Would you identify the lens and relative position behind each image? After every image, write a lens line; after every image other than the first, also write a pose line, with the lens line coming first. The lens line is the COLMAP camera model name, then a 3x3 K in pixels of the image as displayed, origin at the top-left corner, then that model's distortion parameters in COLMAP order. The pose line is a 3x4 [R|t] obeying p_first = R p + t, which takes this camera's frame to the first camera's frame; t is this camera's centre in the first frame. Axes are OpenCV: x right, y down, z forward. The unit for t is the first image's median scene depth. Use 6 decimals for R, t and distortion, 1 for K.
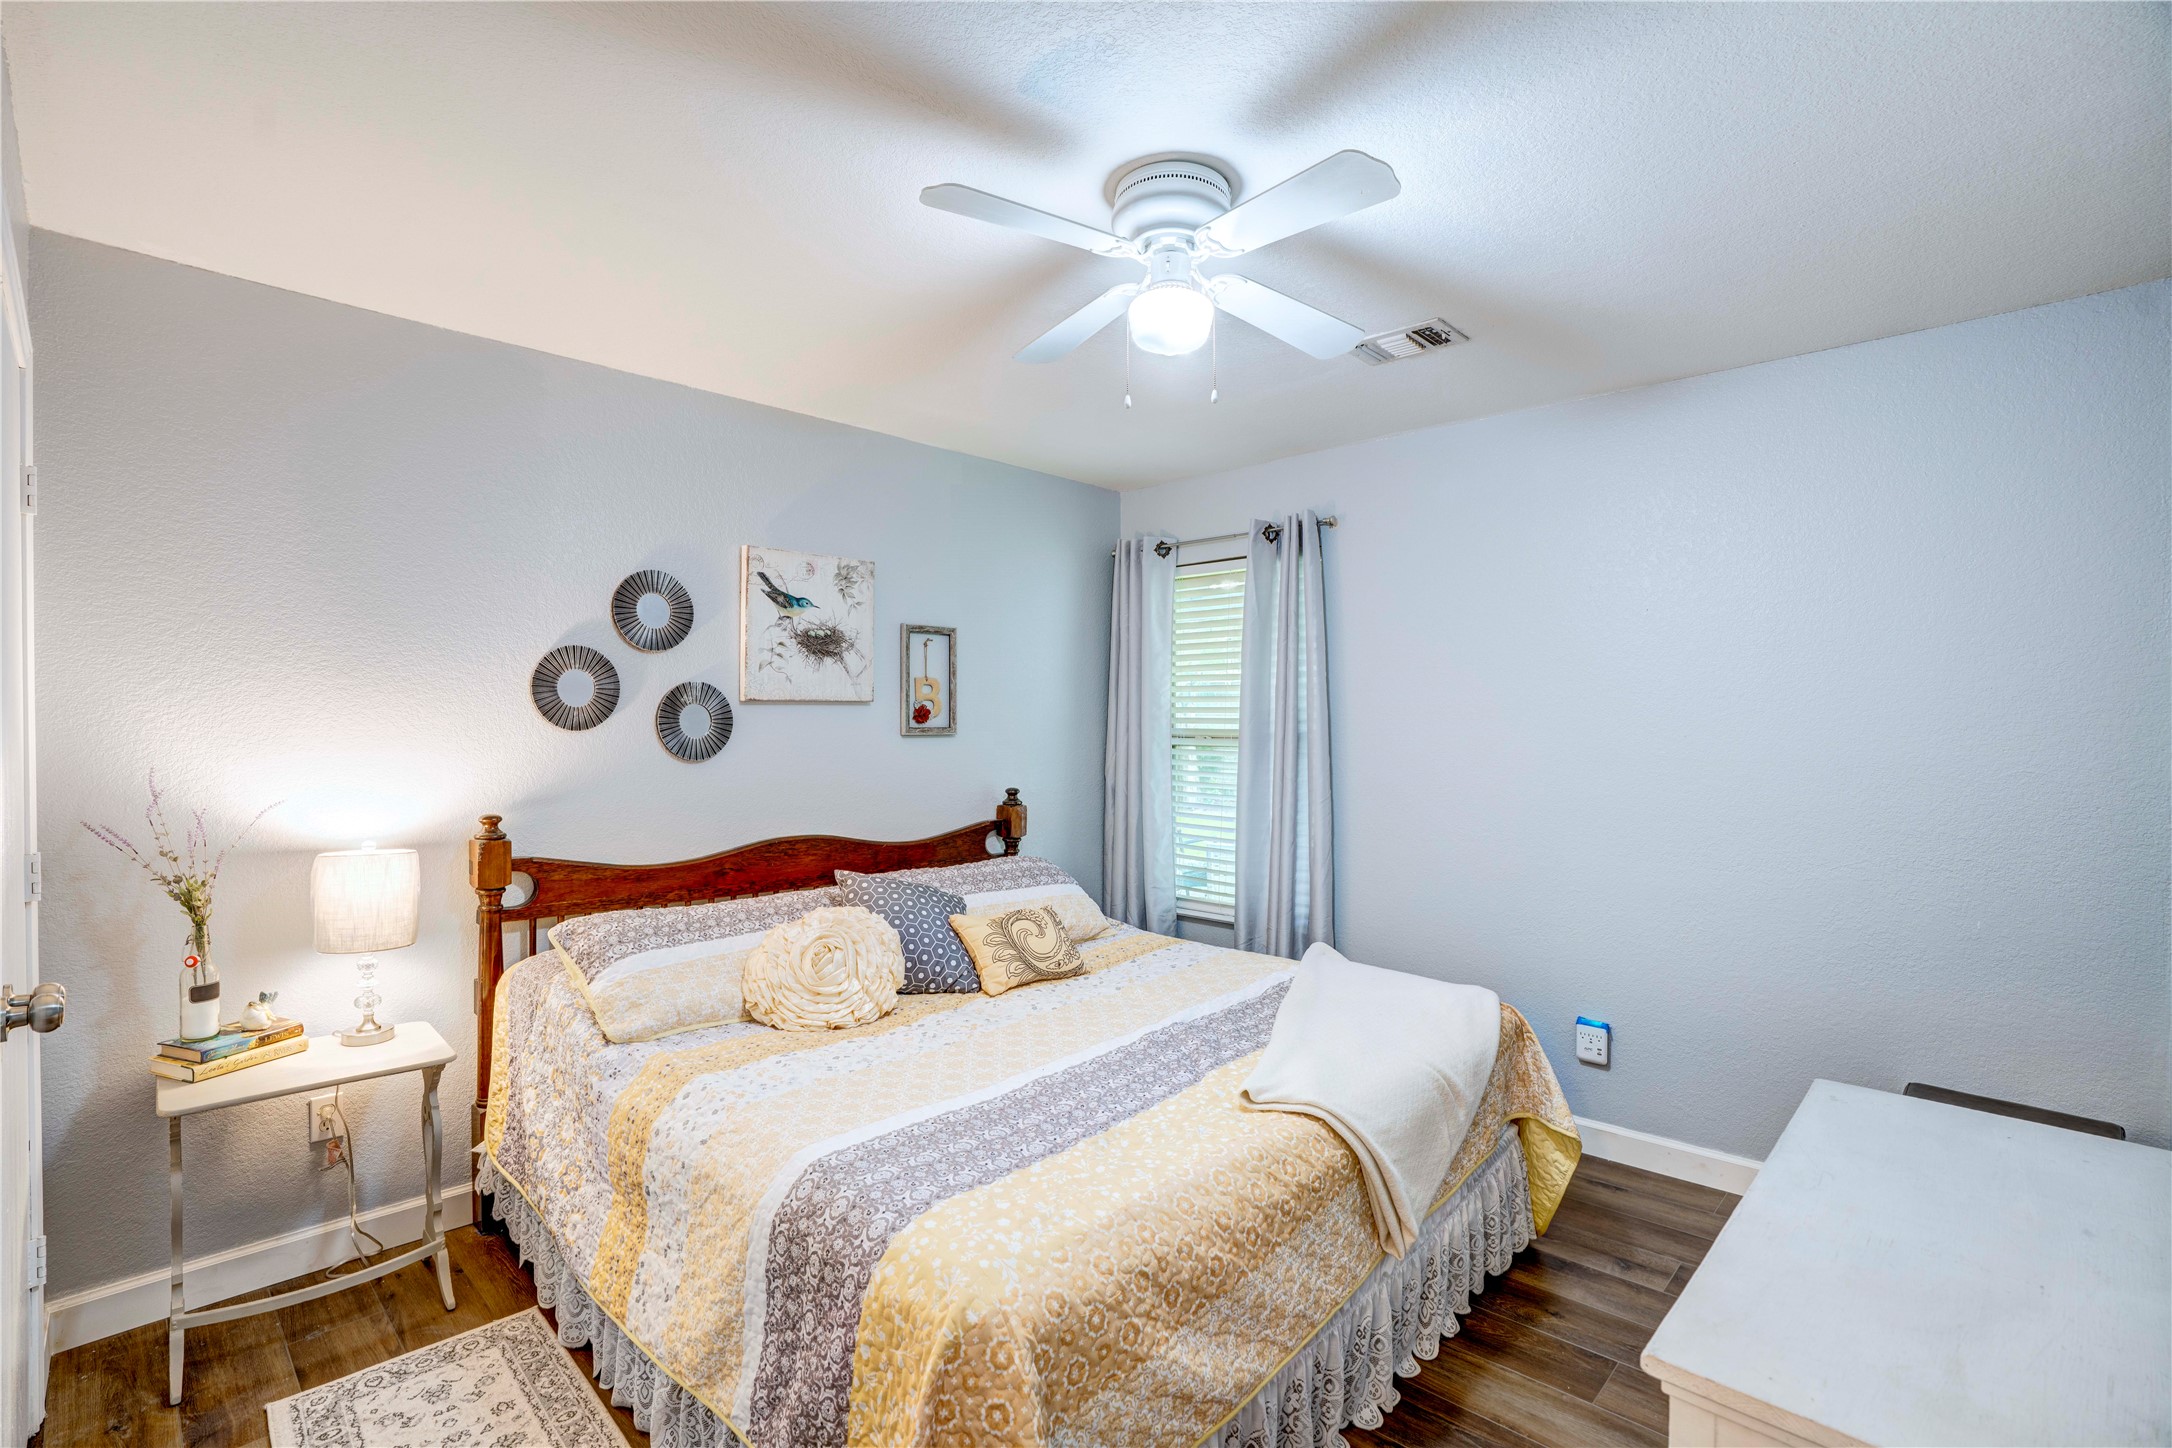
lens RADIAL K [[1002.4, 0, 1079.6], [0, 1002.4, 731.6], [0, 0, 1]] dist [-0.072268, 0.028323]
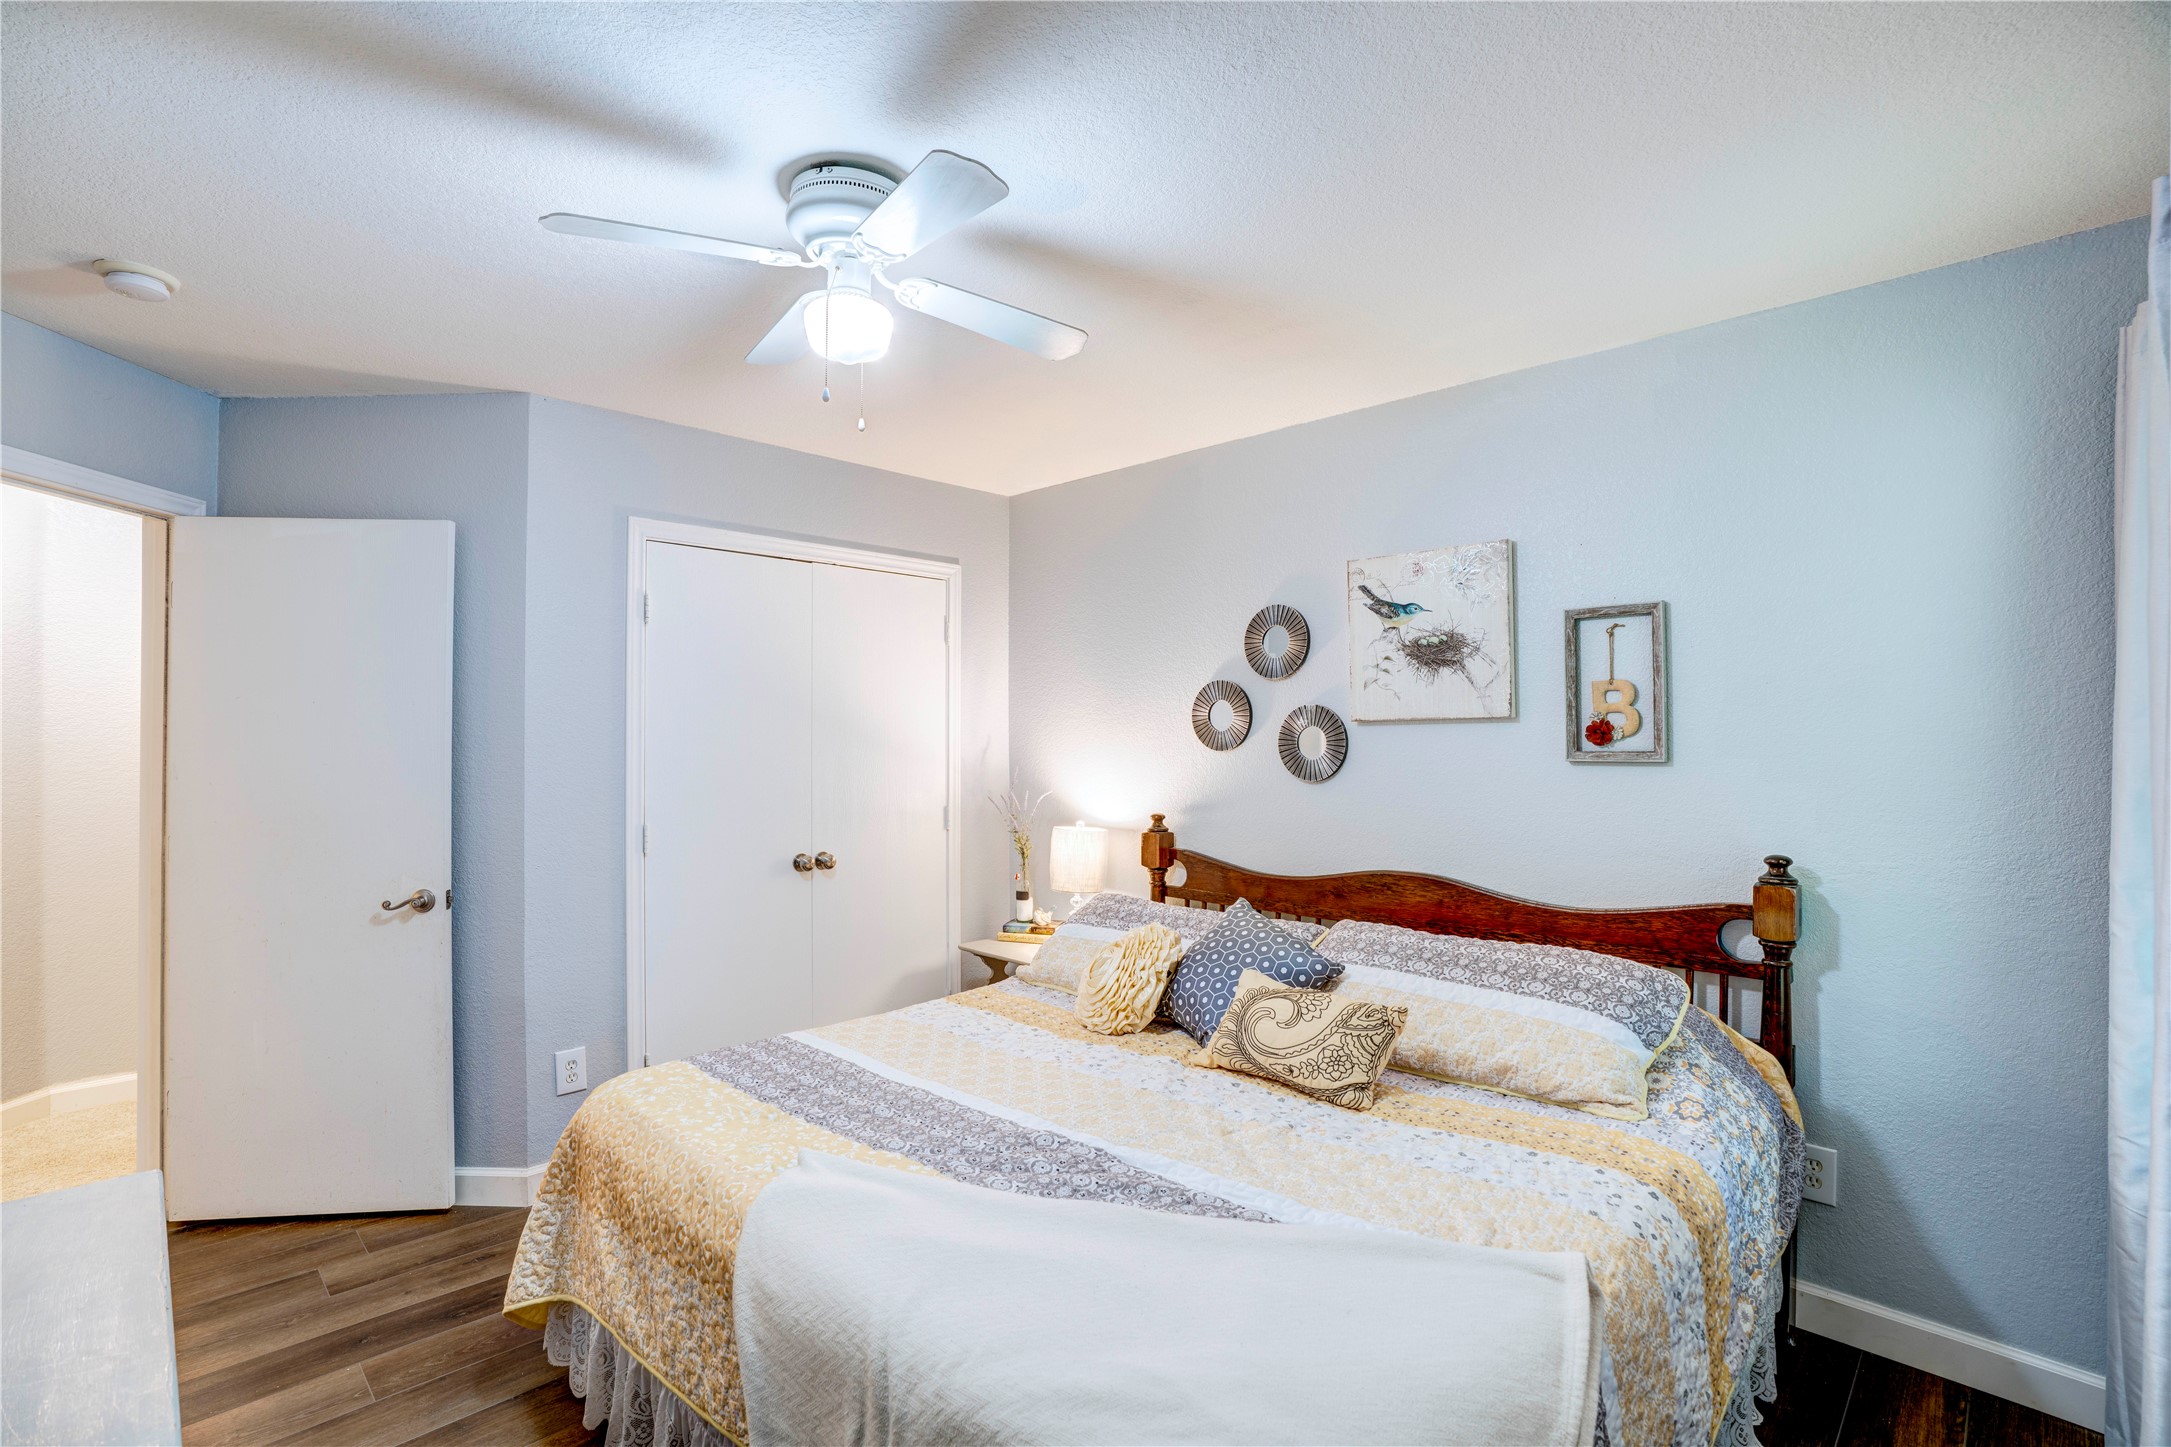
lens RADIAL K [[1002.0, 0, 1079.1], [0, 1002.0, 731.1], [0, 0, 1]] dist [-0.072268, 0.028323]
pose [[-0.017488, -0.021468, -0.999617, 0.617412], [-0.018719, 0.999601, -0.021140, 0.002829], [0.999672, 0.018342, -0.017883, 0.741826]]
